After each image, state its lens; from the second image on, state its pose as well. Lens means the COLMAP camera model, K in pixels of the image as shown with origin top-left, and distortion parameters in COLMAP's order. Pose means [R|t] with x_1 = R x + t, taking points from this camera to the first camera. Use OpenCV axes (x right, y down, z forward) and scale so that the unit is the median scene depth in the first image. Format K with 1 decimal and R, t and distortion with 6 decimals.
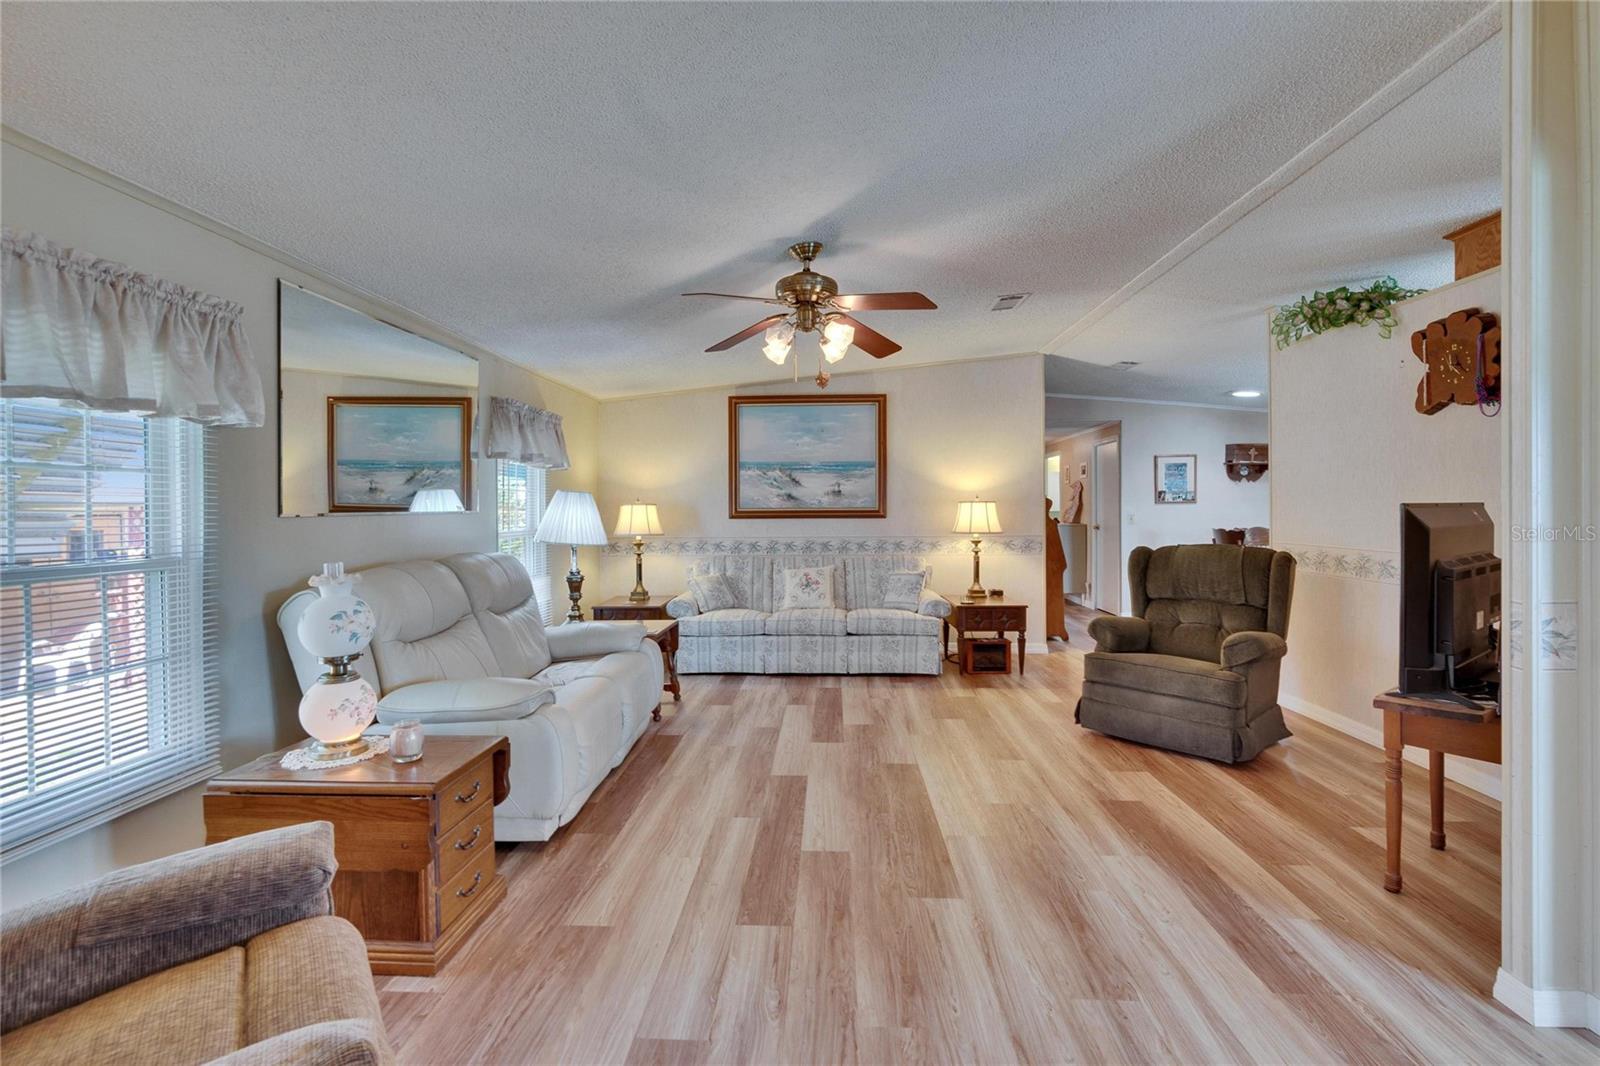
lens RADIAL K [[709.7, 0, 800.3], [0, 709.7, 519.5], [0, 0, 1]] dist [-0.003236, 0.000474]
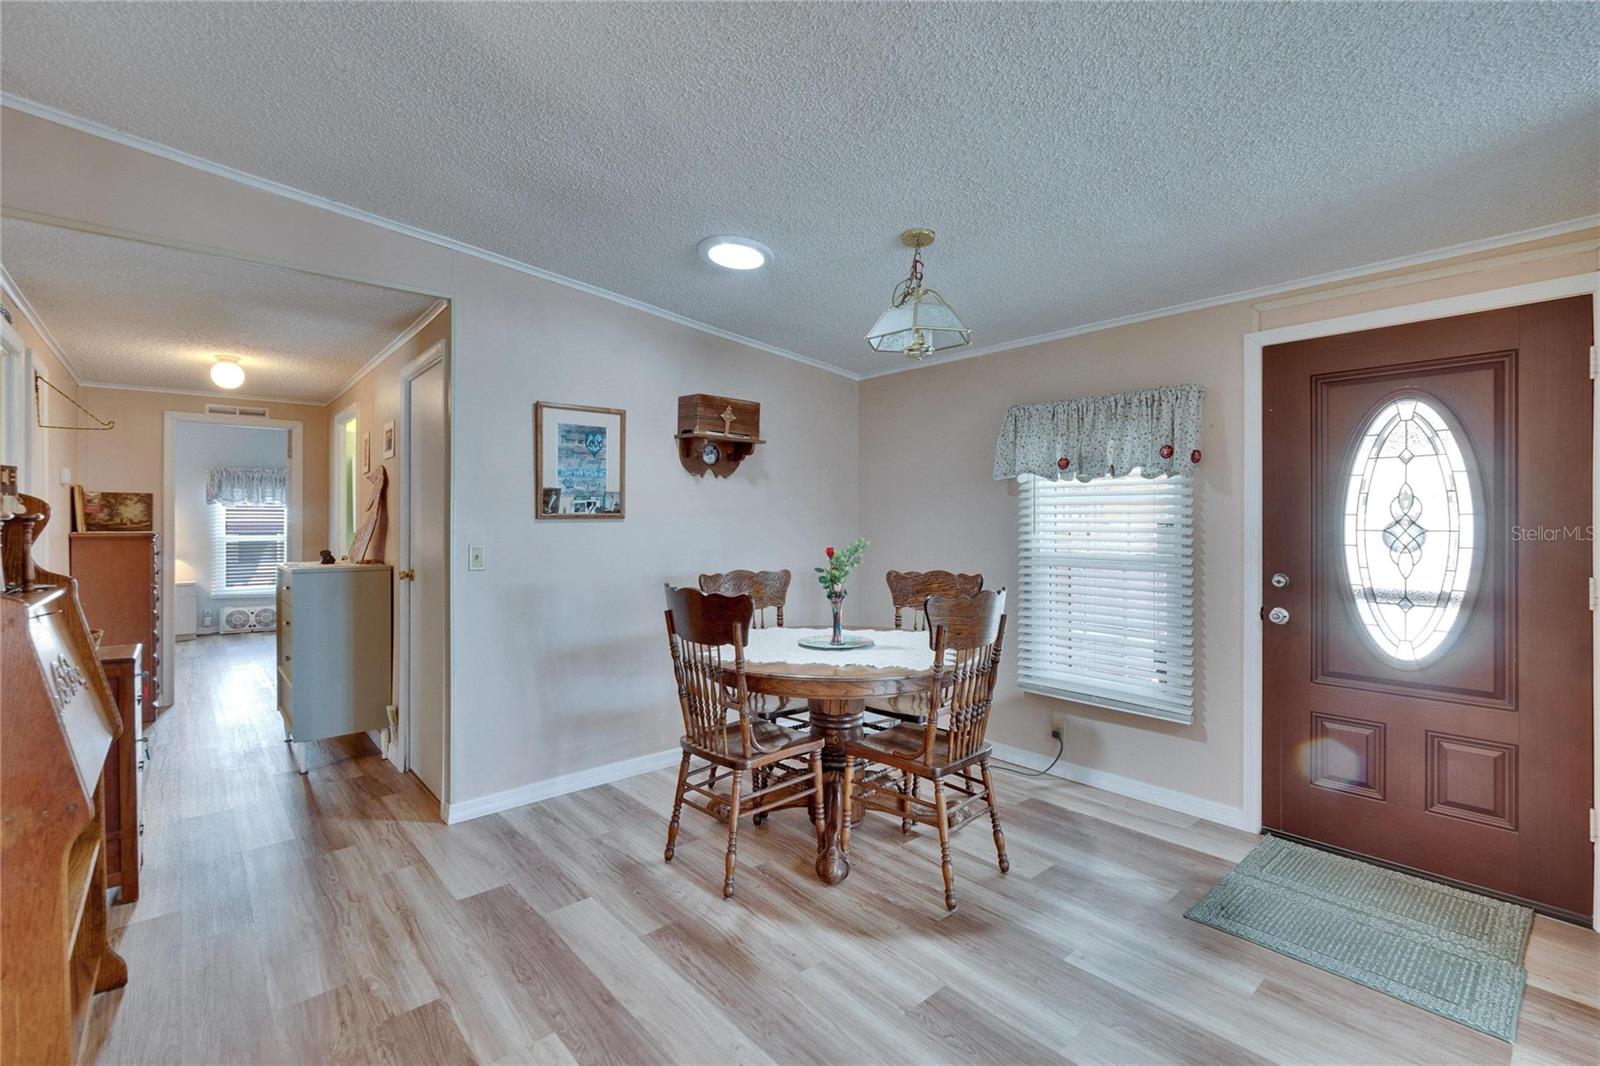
lens RADIAL K [[703.3, 0, 787.4], [0, 703.3, 523.6], [0, 0, 1]] dist [-0.001760, -0.000007]
pose [[0.729140, 0.006395, 0.684335, 0.591485], [0.004499, 0.999890, -0.014138, -0.023954], [-0.684350, 0.013387, 0.729031, 1.086430]]
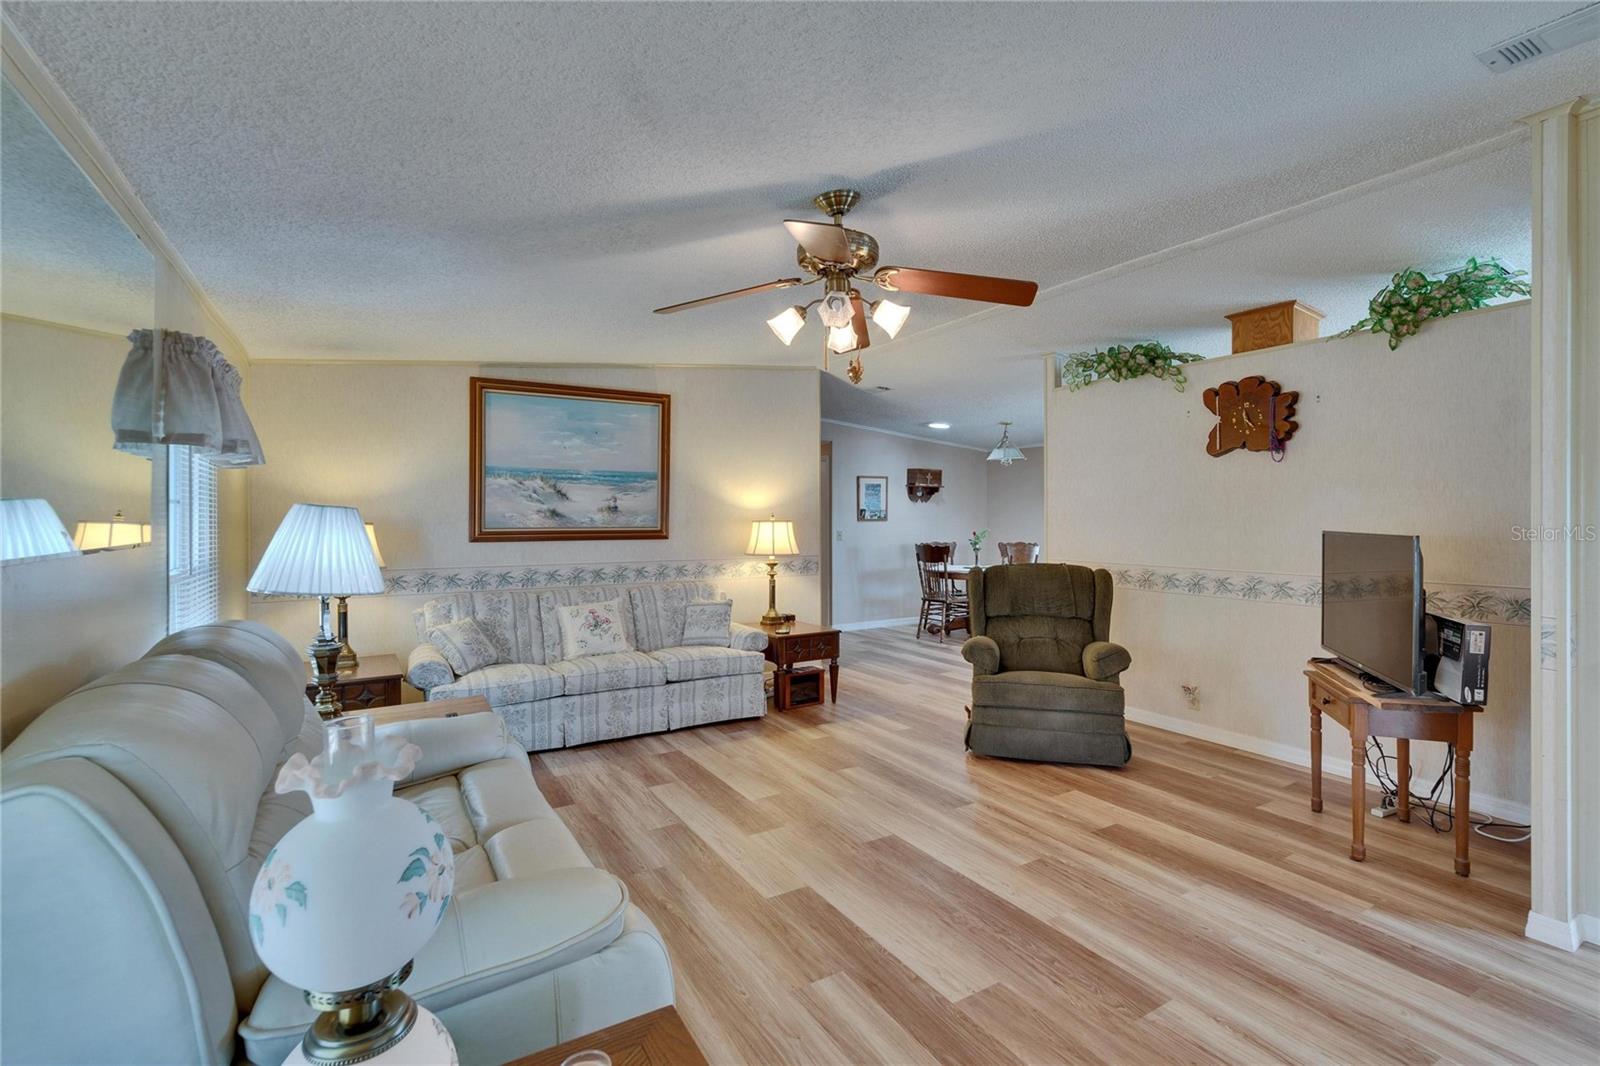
lens RADIAL K [[717.7, 0, 793.8], [0, 717.7, 525.5], [0, 0, 1]] dist [-0.003272, 0.000135]
pose [[0.835612, -0.000446, 0.549320, -0.317138], [0.004483, 0.999972, -0.006007, -0.017416], [-0.549302, 0.007482, 0.835590, 0.265006]]
